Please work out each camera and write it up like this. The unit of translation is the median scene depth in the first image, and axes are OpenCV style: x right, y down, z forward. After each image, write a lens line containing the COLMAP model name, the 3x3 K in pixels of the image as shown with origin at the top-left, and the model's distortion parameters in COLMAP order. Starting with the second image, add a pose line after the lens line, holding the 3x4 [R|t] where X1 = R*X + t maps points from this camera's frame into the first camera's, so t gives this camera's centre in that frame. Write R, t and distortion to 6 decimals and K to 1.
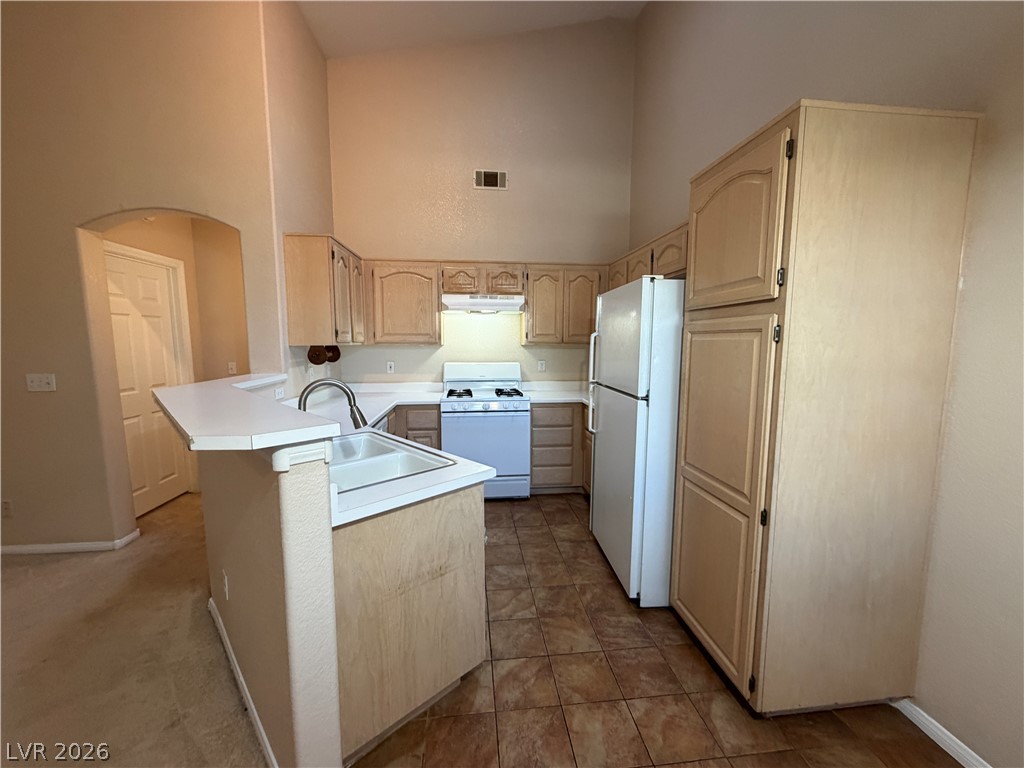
lens RADIAL K [[408.6, 0, 510.0], [0, 408.6, 385.0], [0, 0, 1]] dist [-0.001292, 0.000197]
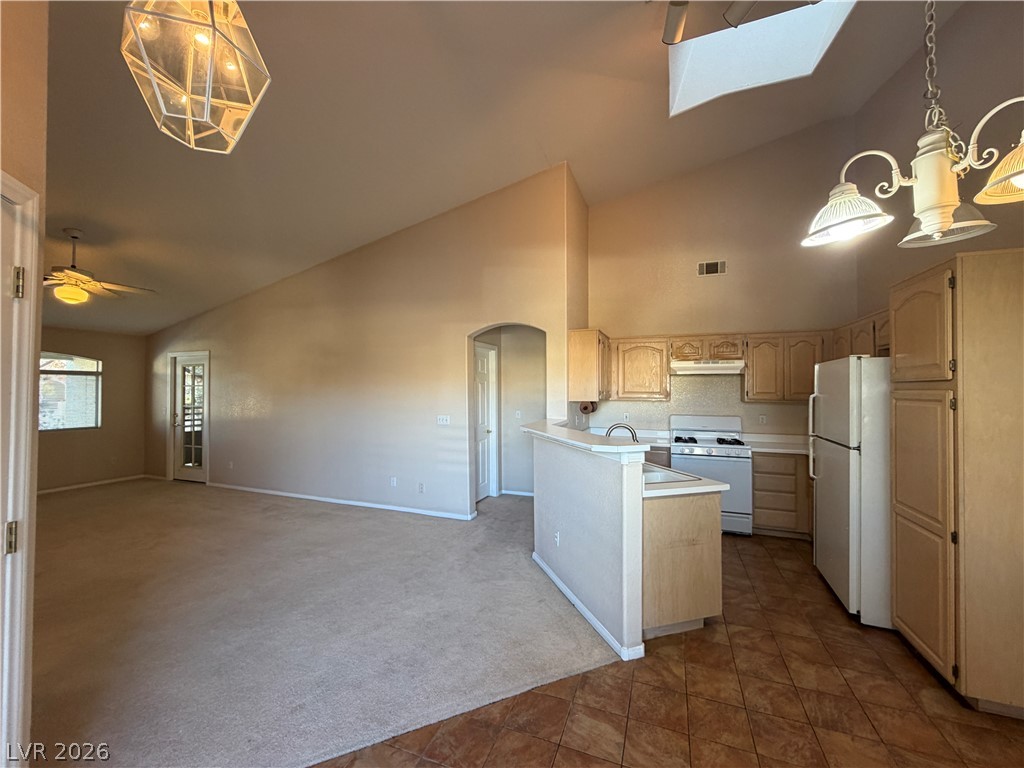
lens RADIAL K [[408.6, 0, 510.0], [0, 408.6, 385.0], [0, 0, 1]] dist [-0.001292, 0.000197]
pose [[0.888767, -0.004865, -0.458333, -0.030881], [-0.049905, 0.992972, -0.107312, 0.016613], [0.455634, 0.118249, 0.882278, -0.405809]]
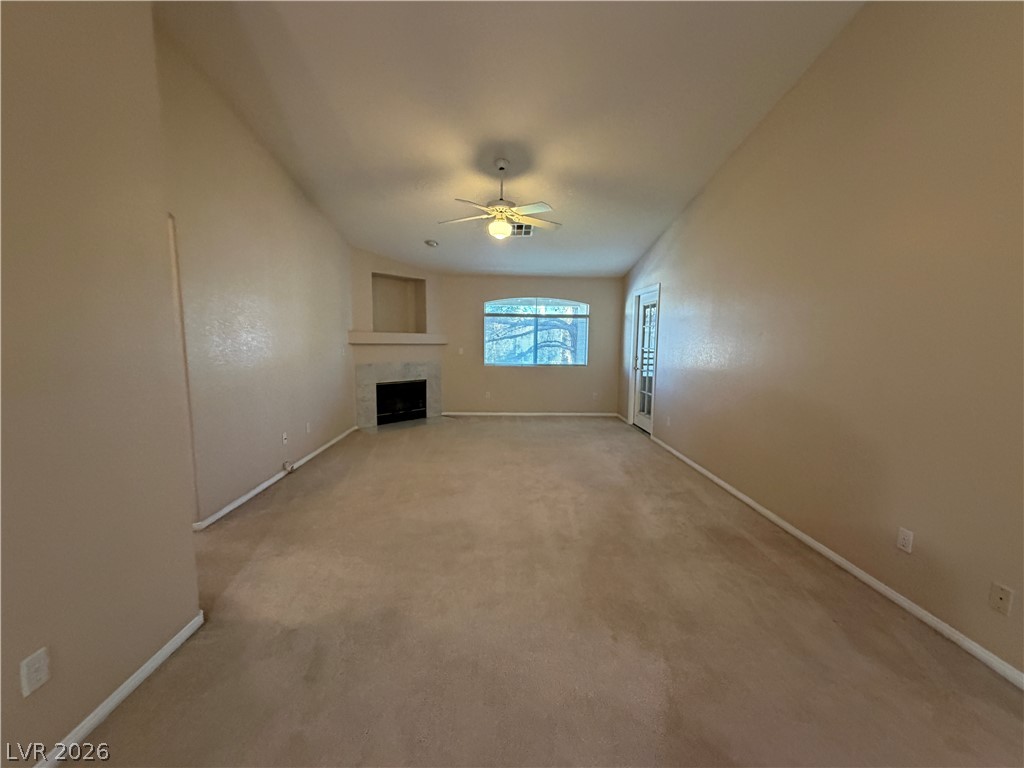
lens RADIAL K [[408.6, 0, 510.0], [0, 408.6, 385.0], [0, 0, 1]] dist [-0.001292, 0.000197]
pose [[-0.075719, 0.114621, -0.990519, -0.479457], [-0.117278, 0.985453, 0.122999, -0.011436], [0.990208, 0.125479, -0.061175, 0.197284]]
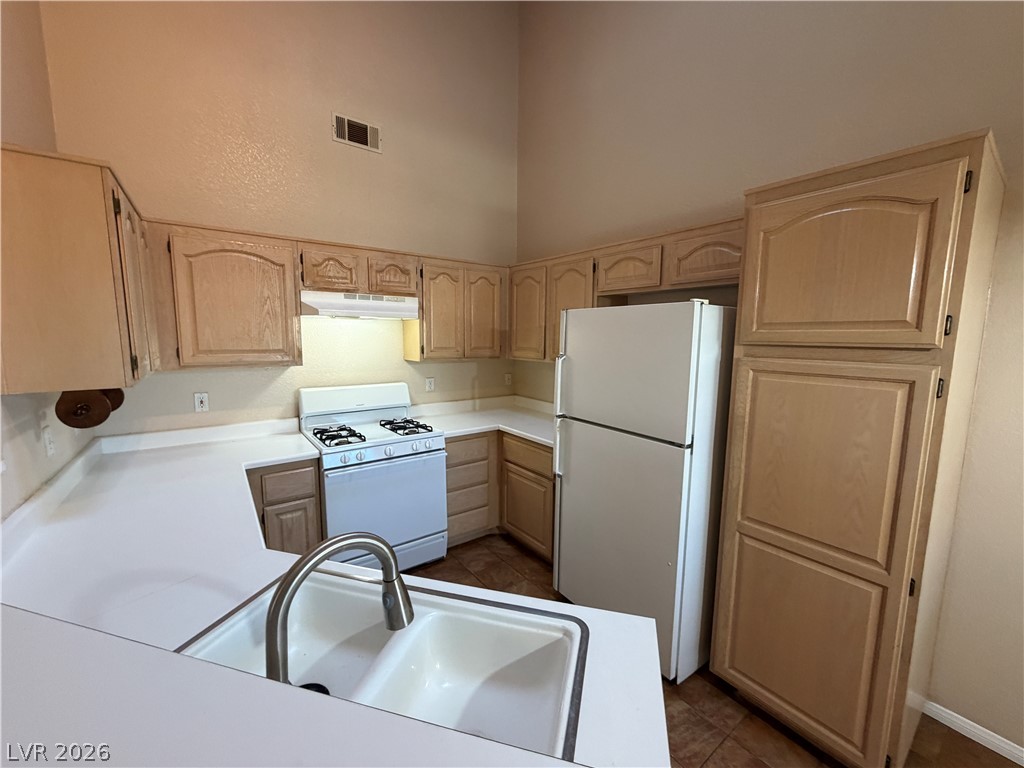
lens RADIAL K [[408.6, 0, 510.0], [0, 408.6, 385.0], [0, 0, 1]] dist [-0.001292, 0.000197]
pose [[0.861784, -0.056510, 0.504117, -0.247768], [0.046209, 0.998389, 0.032923, -0.083991], [-0.505166, -0.005078, 0.863007, 0.287900]]
